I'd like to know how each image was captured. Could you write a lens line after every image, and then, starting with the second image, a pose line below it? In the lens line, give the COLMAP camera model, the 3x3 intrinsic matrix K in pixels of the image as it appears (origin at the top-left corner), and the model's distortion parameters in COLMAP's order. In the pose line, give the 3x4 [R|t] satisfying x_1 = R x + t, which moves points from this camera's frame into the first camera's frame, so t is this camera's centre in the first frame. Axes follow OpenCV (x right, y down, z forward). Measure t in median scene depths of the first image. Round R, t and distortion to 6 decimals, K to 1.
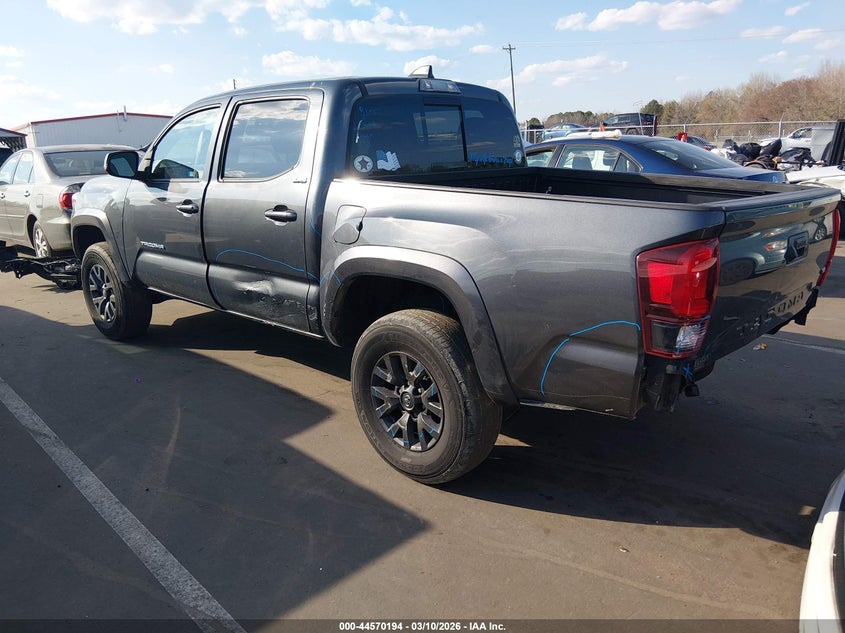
lens RADIAL K [[664.3, 0, 422.5], [0, 664.3, 316.5], [0, 0, 1]] dist [-0.004749, -0.000951]
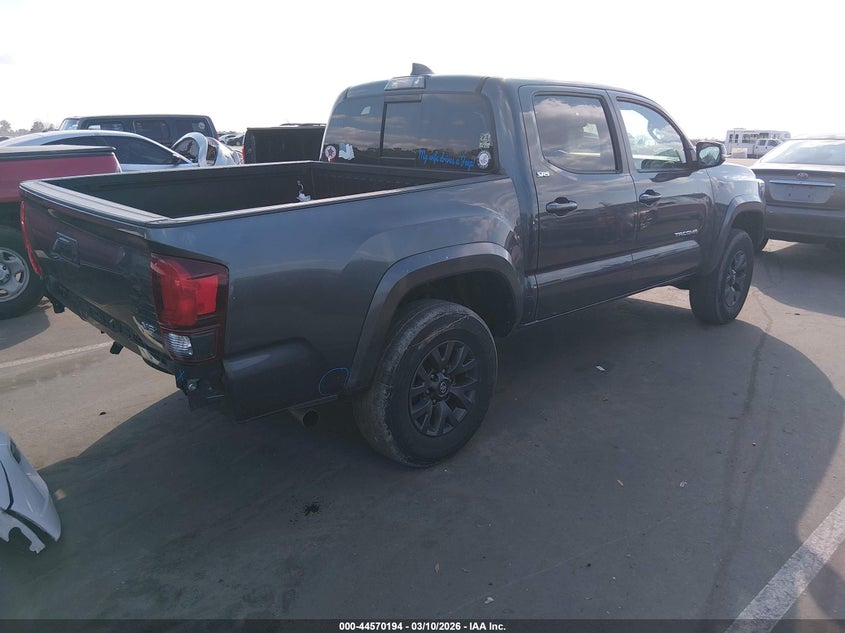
lens RADIAL K [[664.3, 0, 422.5], [0, 664.3, 316.5], [0, 0, 1]] dist [-0.004749, -0.000951]
pose [[-0.062782, 0.313675, -0.947453, 1.230613], [-0.229300, 0.919396, 0.319581, -0.390416], [0.971329, 0.237315, 0.014204, 1.230561]]
